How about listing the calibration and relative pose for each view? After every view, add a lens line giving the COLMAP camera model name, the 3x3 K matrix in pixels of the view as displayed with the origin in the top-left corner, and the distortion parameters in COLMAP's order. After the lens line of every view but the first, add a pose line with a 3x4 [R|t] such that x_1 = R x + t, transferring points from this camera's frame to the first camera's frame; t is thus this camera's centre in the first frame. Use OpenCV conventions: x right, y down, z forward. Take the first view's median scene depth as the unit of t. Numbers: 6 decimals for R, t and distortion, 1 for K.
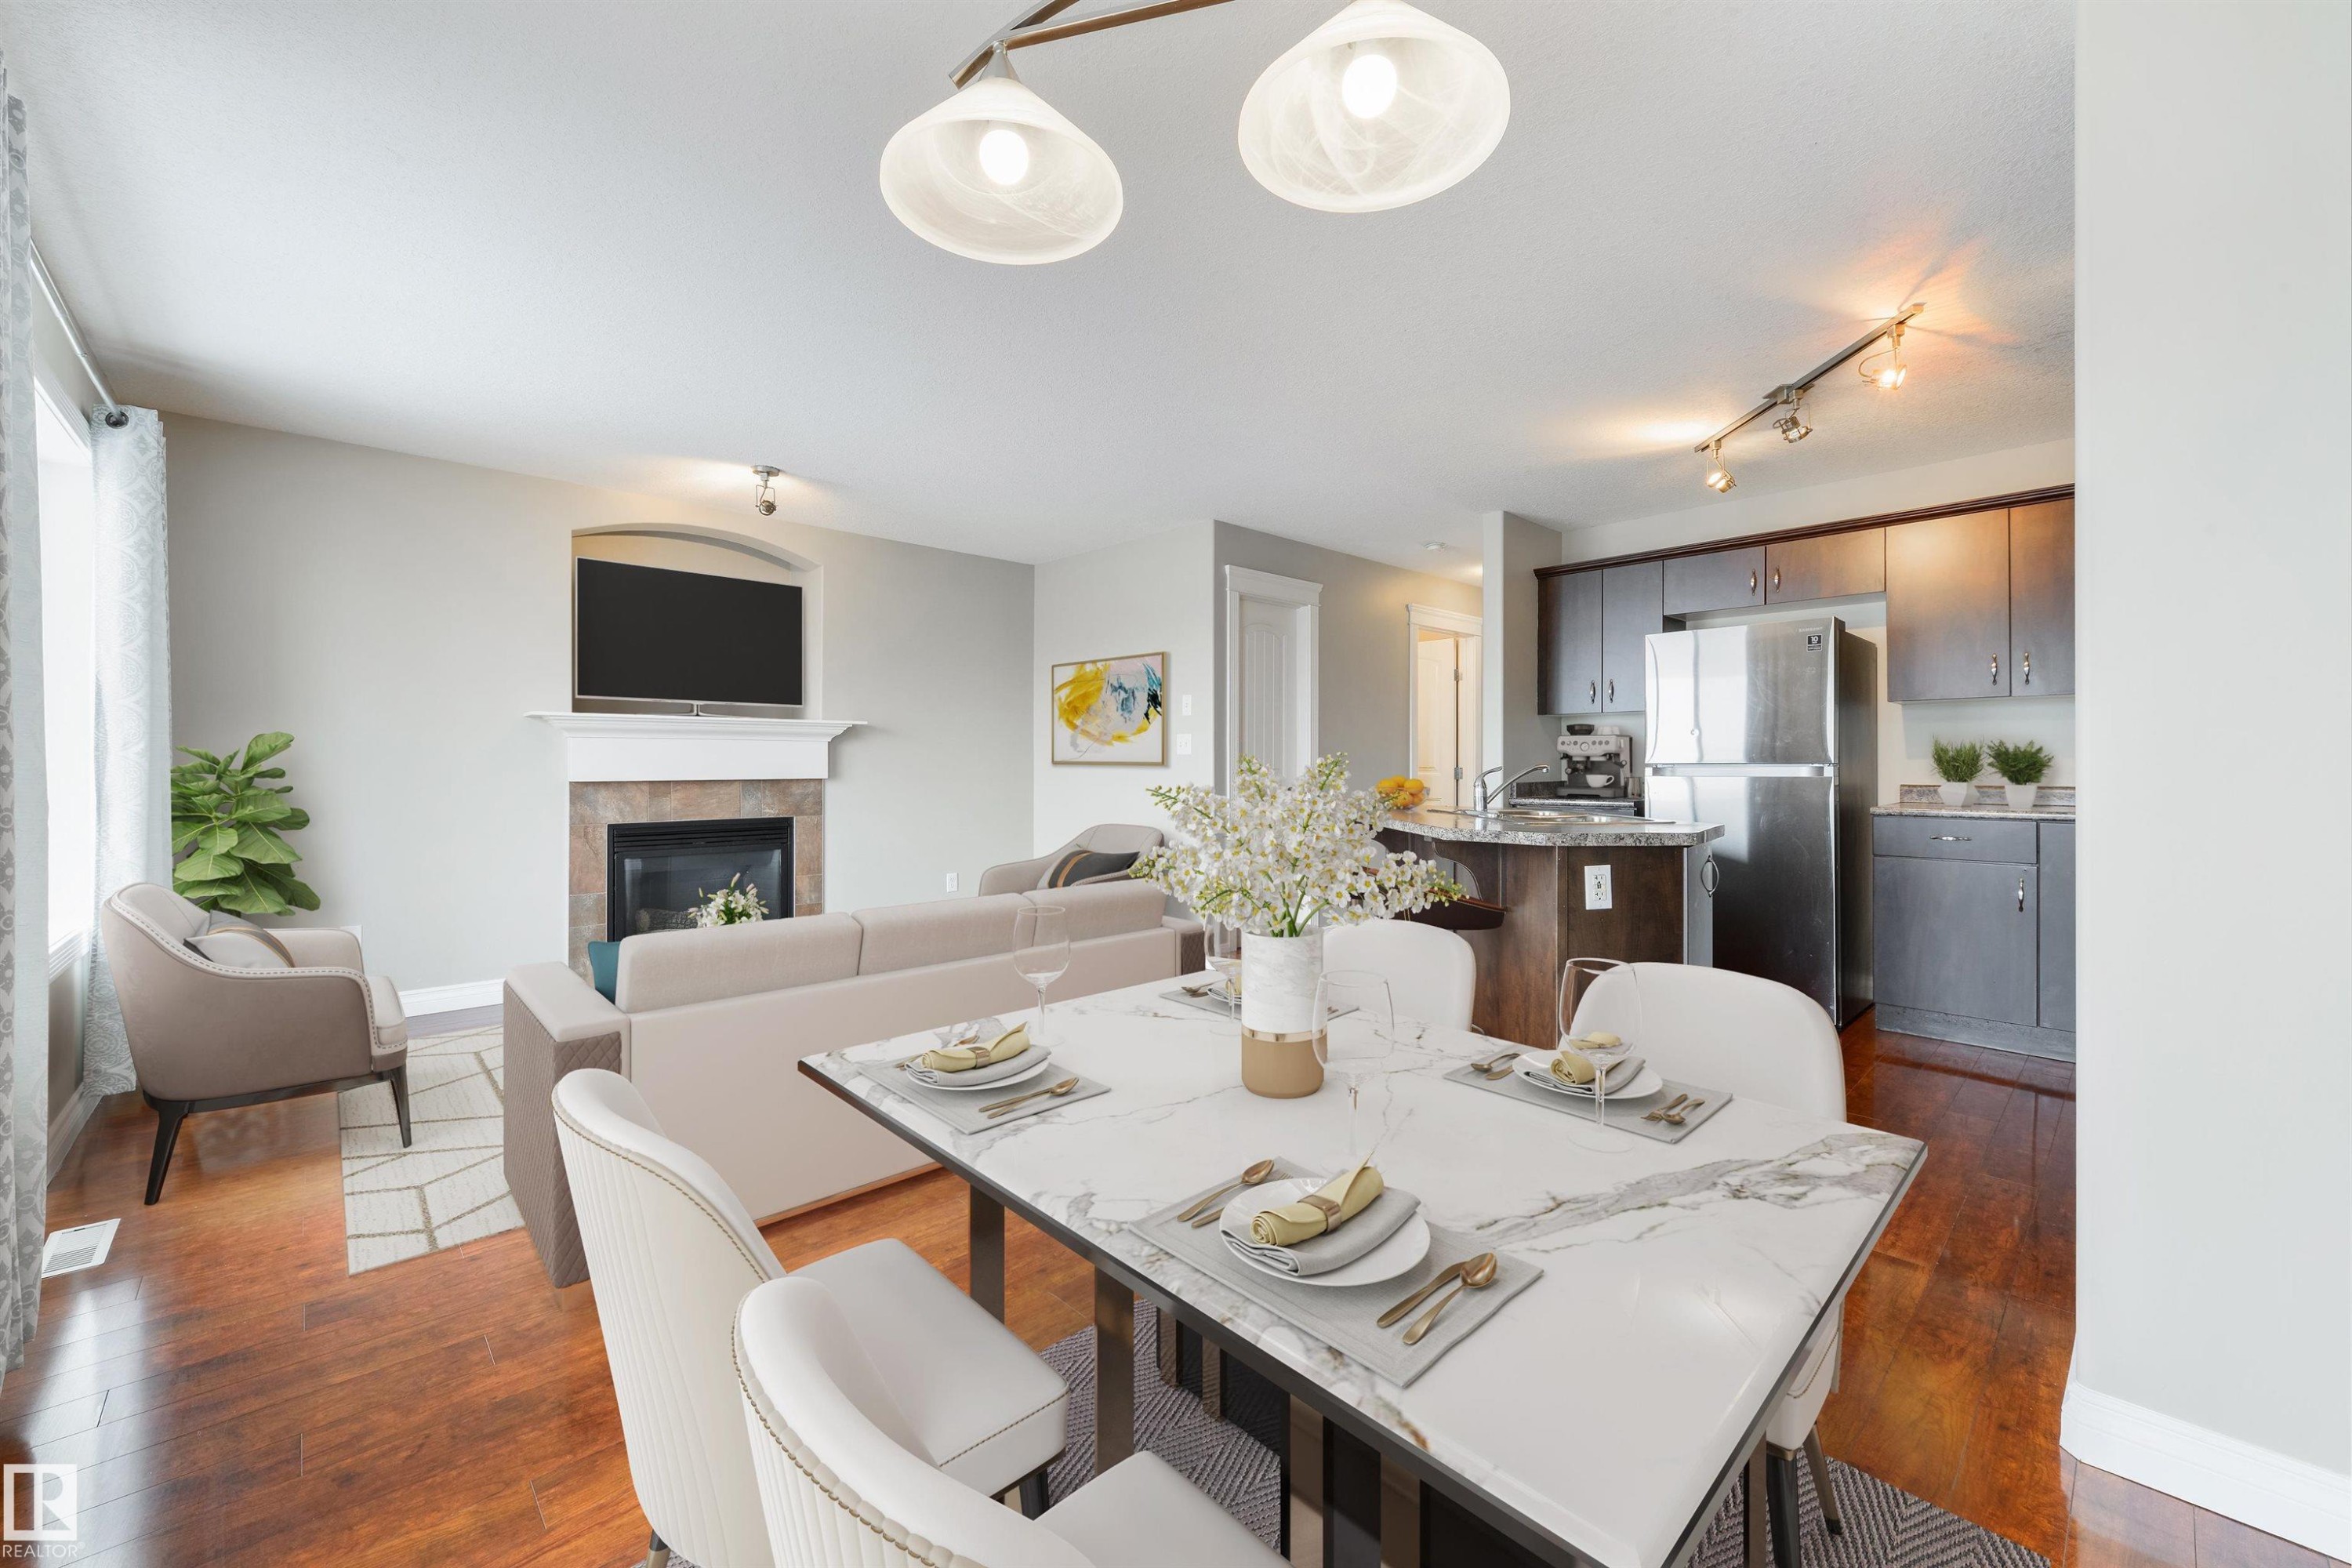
lens RADIAL K [[921.3, 0, 1179.6], [0, 921.3, 768.2], [0, 0, 1]] dist [0.001115, -0.001422]
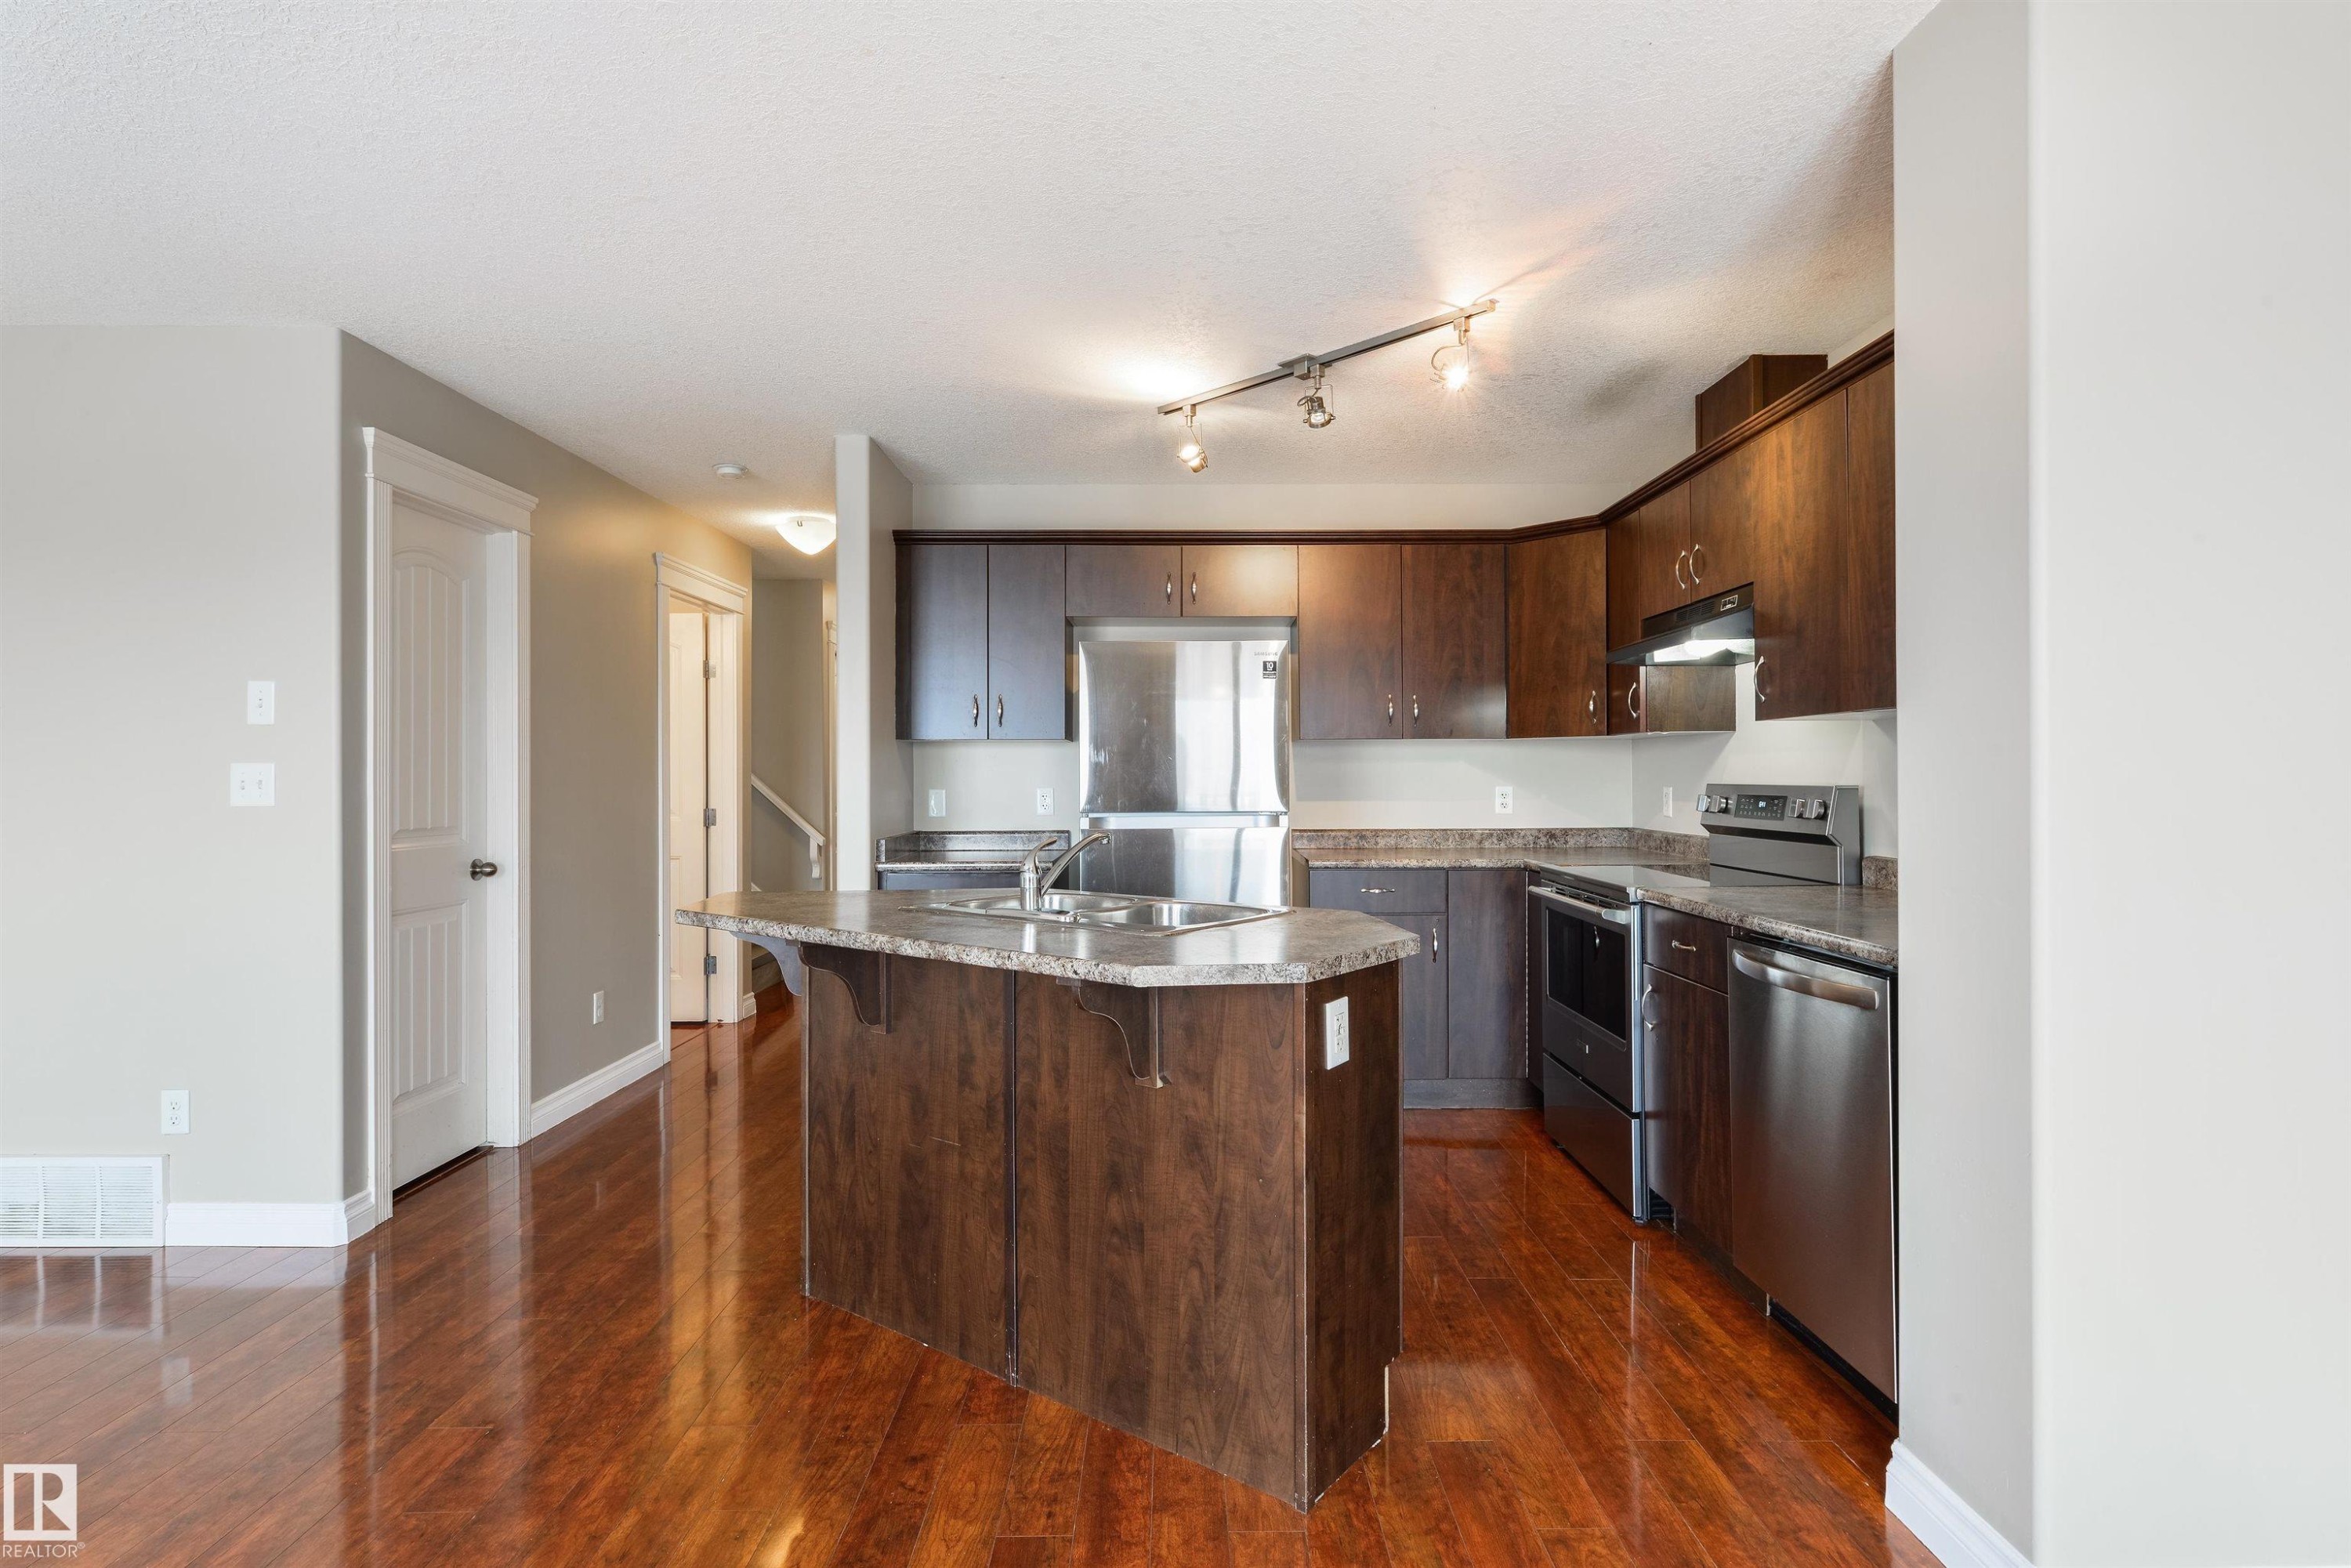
lens RADIAL K [[1153.5, 0, 1188.0], [0, 1153.5, 779.0], [0, 0, 1]] dist [-0.003522, -0.001365]
pose [[0.677295, -0.002597, 0.735707, -0.119271], [0.006675, 0.999974, -0.002616, -0.027121], [-0.735681, 0.006683, 0.677295, 0.275619]]
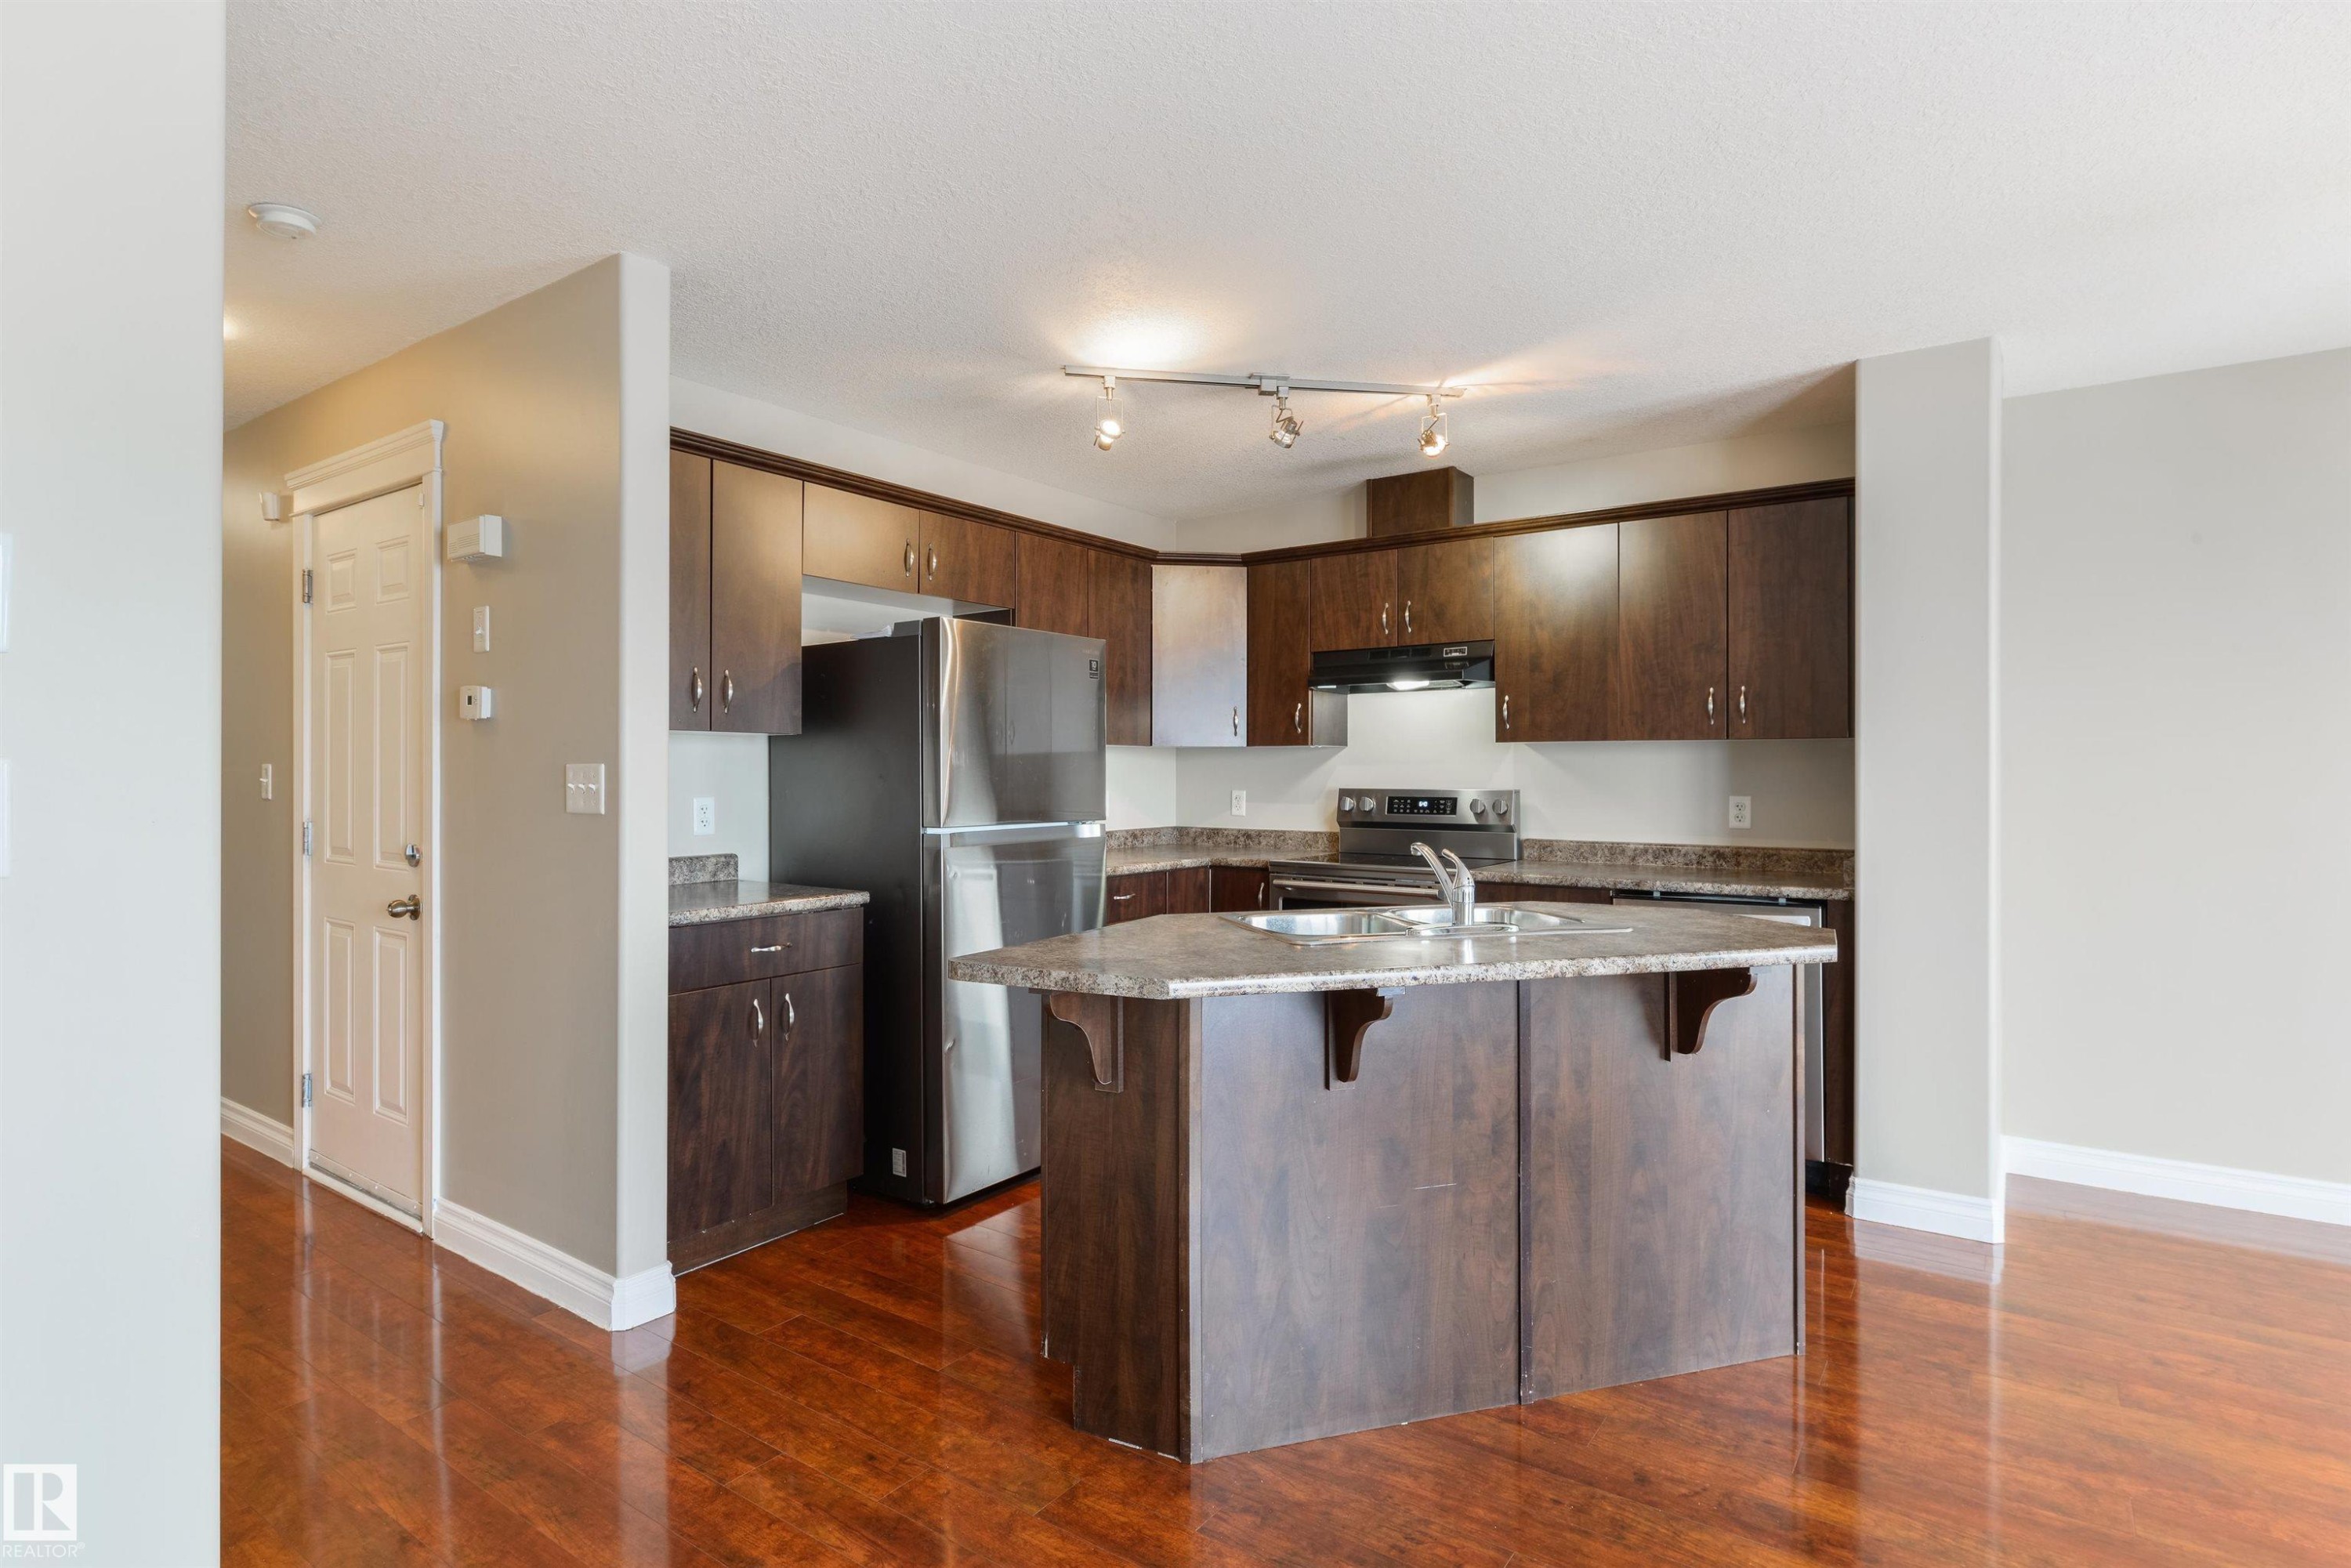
lens RADIAL K [[1196.0, 0, 1172.5], [0, 1196.0, 771.8], [0, 0, 1]] dist [0.000402, -0.000384]
pose [[-0.191358, 0.000551, 0.981520, -0.281937], [0.004222, 0.999991, 0.000262, -0.038908], [-0.981511, 0.004194, -0.191359, 0.926002]]
